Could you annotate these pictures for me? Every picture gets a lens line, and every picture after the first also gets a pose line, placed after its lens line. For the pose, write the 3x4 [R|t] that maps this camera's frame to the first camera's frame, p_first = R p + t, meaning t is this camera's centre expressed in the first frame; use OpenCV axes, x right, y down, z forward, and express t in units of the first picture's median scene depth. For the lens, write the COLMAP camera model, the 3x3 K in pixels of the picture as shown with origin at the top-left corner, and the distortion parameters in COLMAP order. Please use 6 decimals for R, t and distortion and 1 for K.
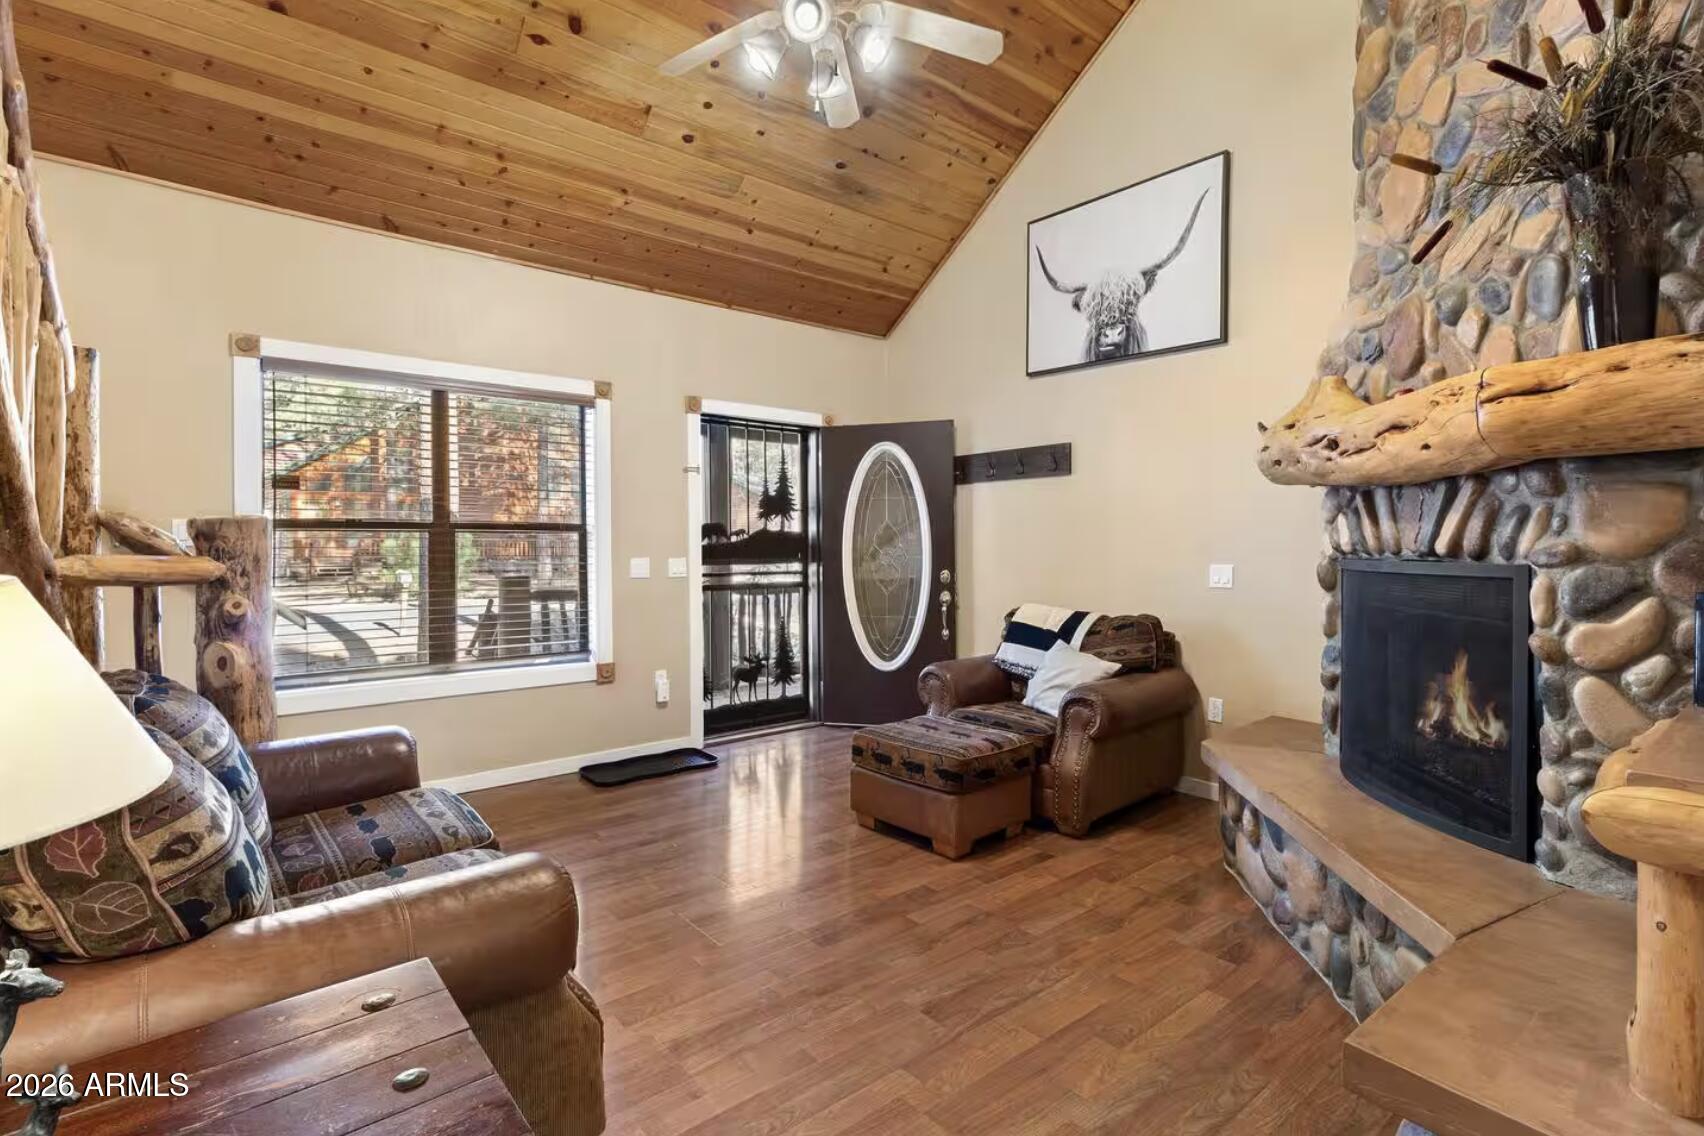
lens RADIAL K [[804.7, 0, 891.1], [0, 804.7, 545.2], [0, 0, 1]] dist [-0.002783, -0.000364]
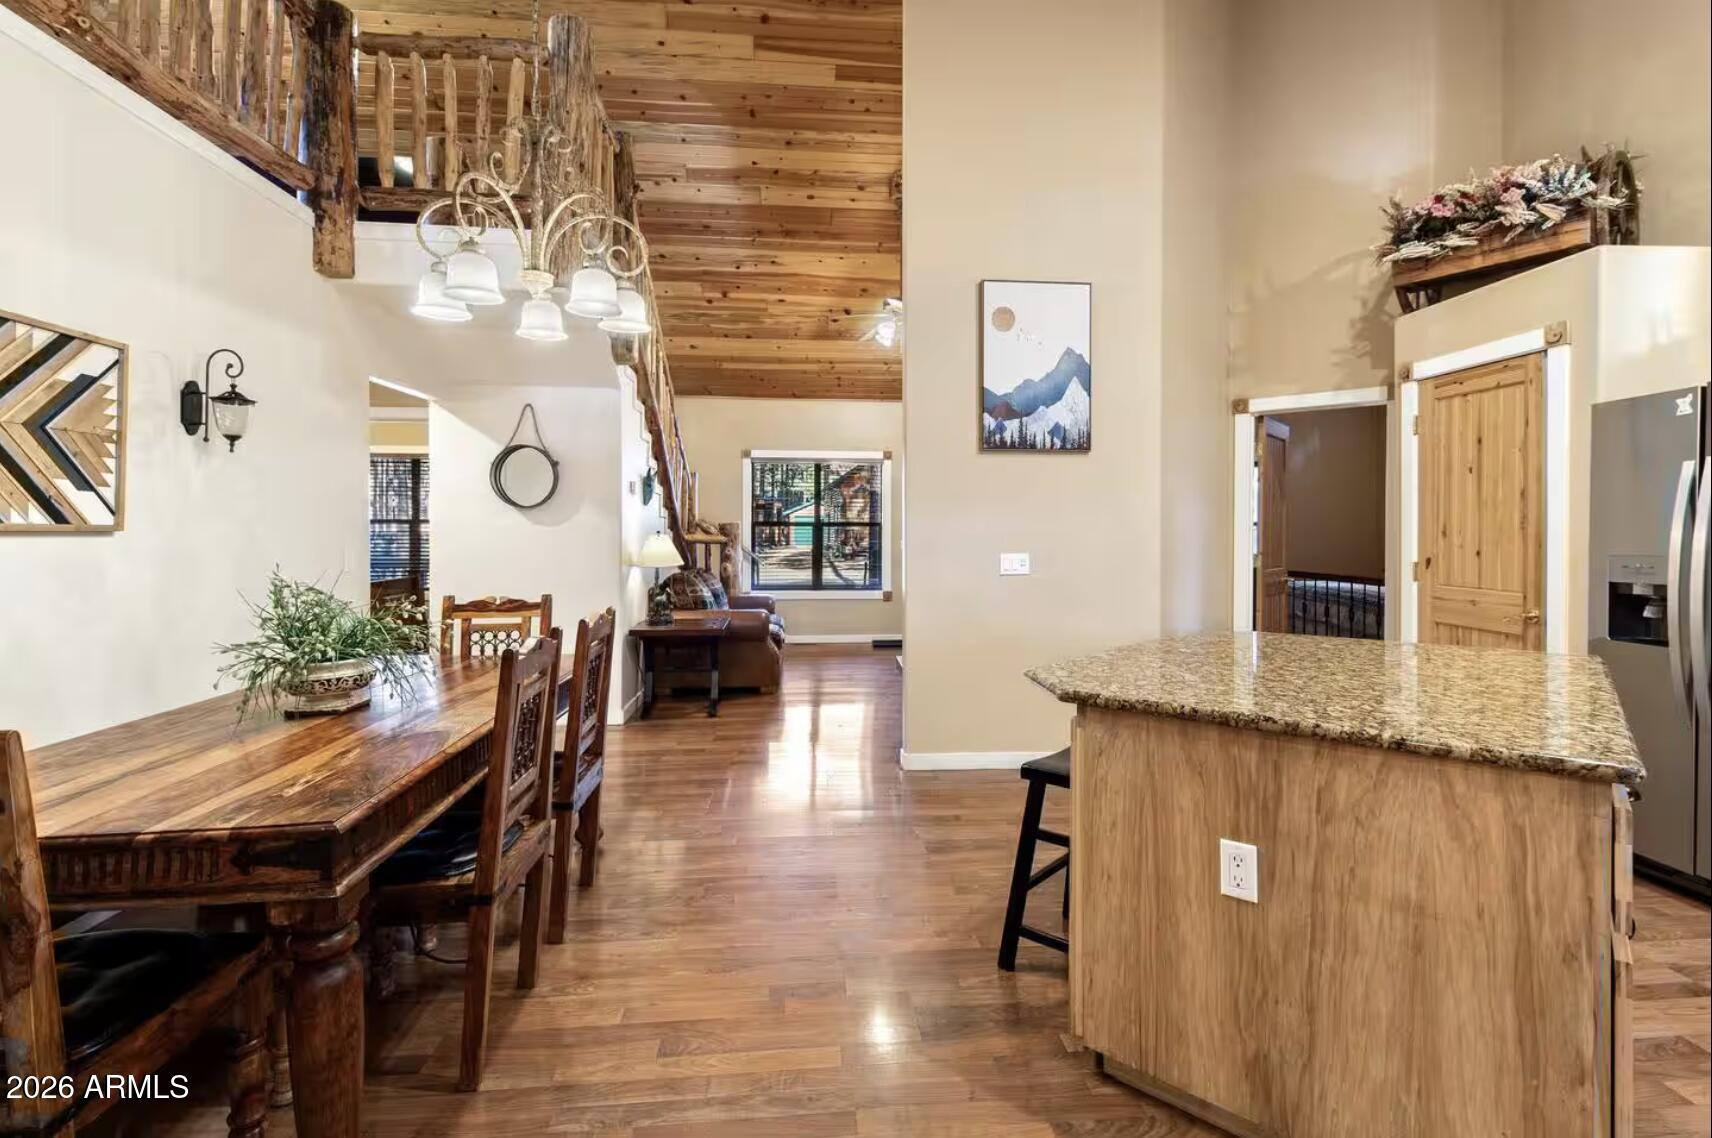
lens RADIAL K [[804.5, 0, 871.6], [0, 804.5, 523.4], [0, 0, 1]] dist [0.002529, -0.000002]
pose [[0.809511, 0.000253, -0.587105, 1.171423], [-0.009023, 0.999887, -0.012010, 0.000605], [0.587035, 0.015019, 0.809422, -0.959141]]
